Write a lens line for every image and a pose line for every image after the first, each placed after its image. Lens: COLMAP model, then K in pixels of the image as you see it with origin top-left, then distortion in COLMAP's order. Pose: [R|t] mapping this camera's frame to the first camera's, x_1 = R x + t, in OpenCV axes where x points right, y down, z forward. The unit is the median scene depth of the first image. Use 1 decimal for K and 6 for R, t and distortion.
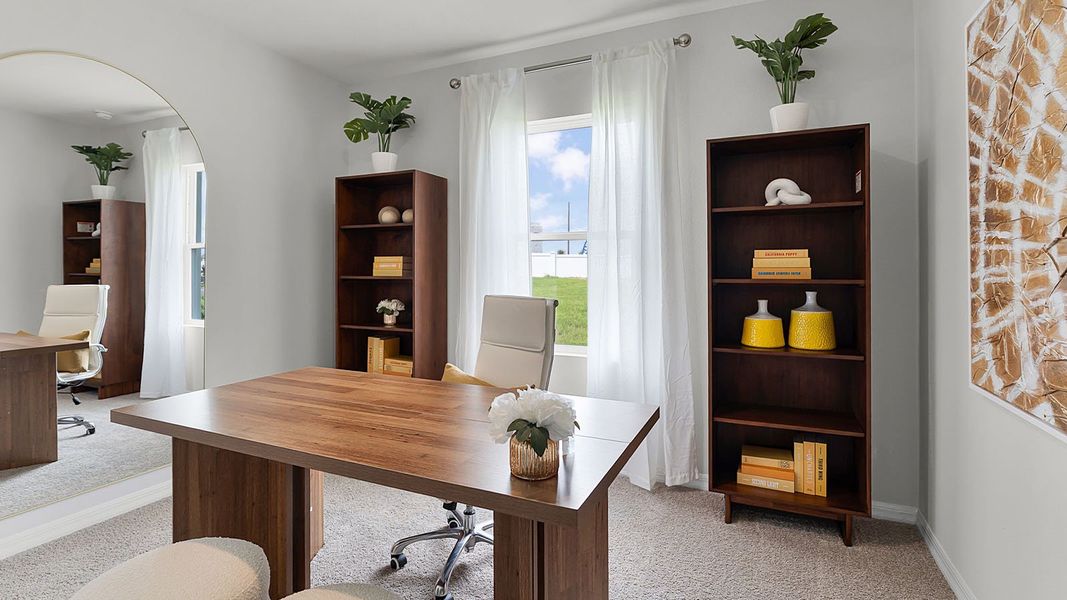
lens RADIAL K [[529.3, 0, 511.9], [0, 529.3, 292.8], [0, 0, 1]] dist [-0.000660, 0.000143]
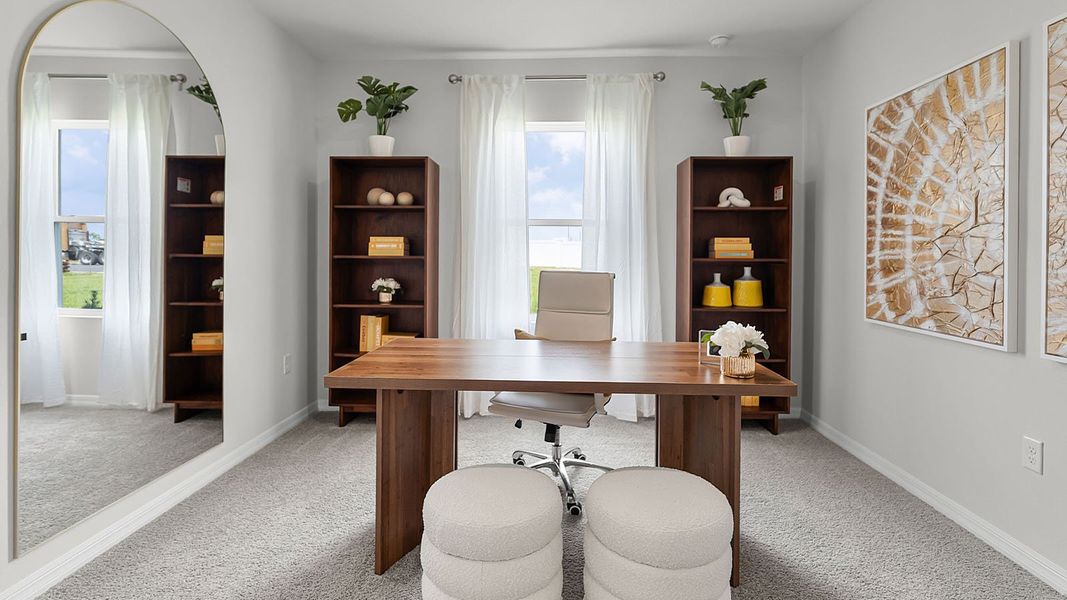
lens RADIAL K [[530.7, 0, 535.2], [0, 530.7, 289.8], [0, 0, 1]] dist [-0.000181, -0.000165]
pose [[0.917748, -0.020410, 0.396638, -0.589907], [0.010356, 0.999569, 0.027474, 0.014992], [-0.397028, -0.021107, 0.917564, -0.113705]]
